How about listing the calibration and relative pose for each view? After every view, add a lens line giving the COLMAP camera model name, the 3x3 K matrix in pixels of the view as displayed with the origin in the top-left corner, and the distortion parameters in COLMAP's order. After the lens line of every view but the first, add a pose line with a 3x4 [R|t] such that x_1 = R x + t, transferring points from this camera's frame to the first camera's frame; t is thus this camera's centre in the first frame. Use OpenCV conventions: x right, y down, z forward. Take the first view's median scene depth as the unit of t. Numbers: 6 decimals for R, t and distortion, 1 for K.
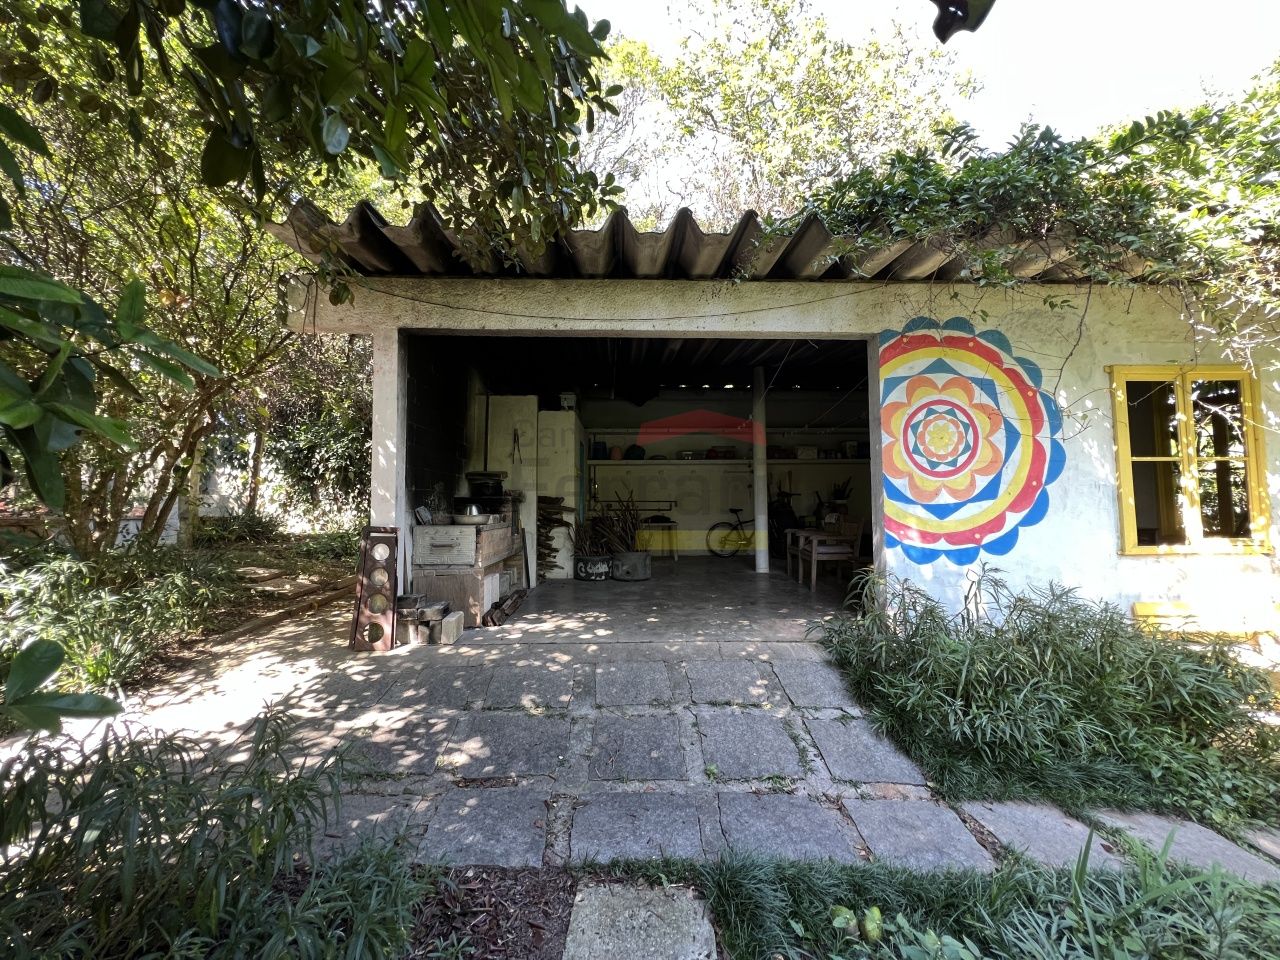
lens RADIAL K [[513.1, 0, 639.2], [0, 513.1, 477.0], [0, 0, 1]] dist [0.000541, 0.000051]
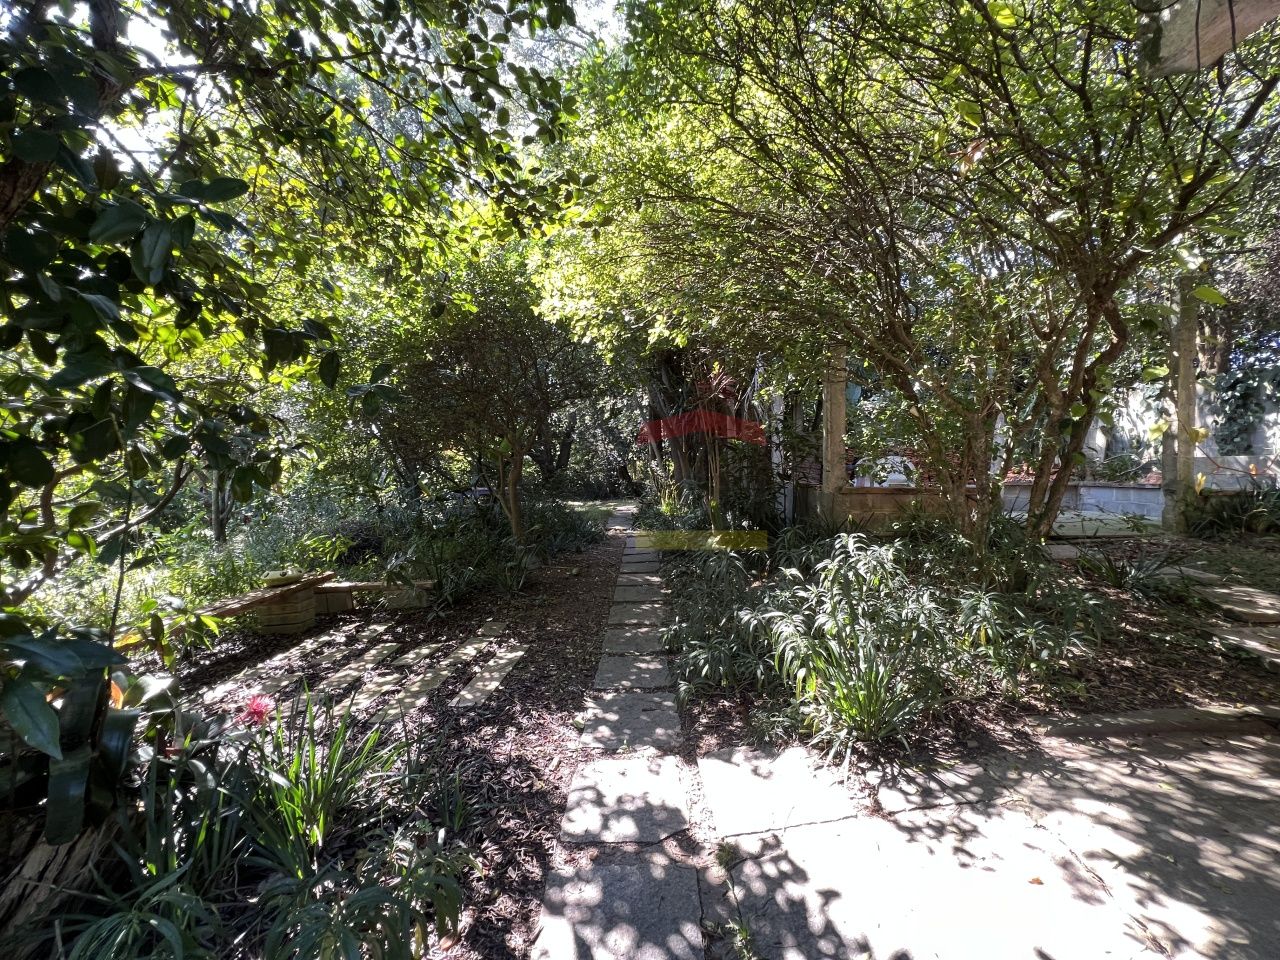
lens RADIAL K [[513.1, 0, 639.2], [0, 513.1, 477.0], [0, 0, 1]] dist [0.000541, 0.000051]
pose [[-0.088851, 0.006130, -0.996026, -0.238722], [0.065438, 0.997857, 0.000304, 0.022940], [0.993893, -0.065151, -0.089062, 0.624865]]
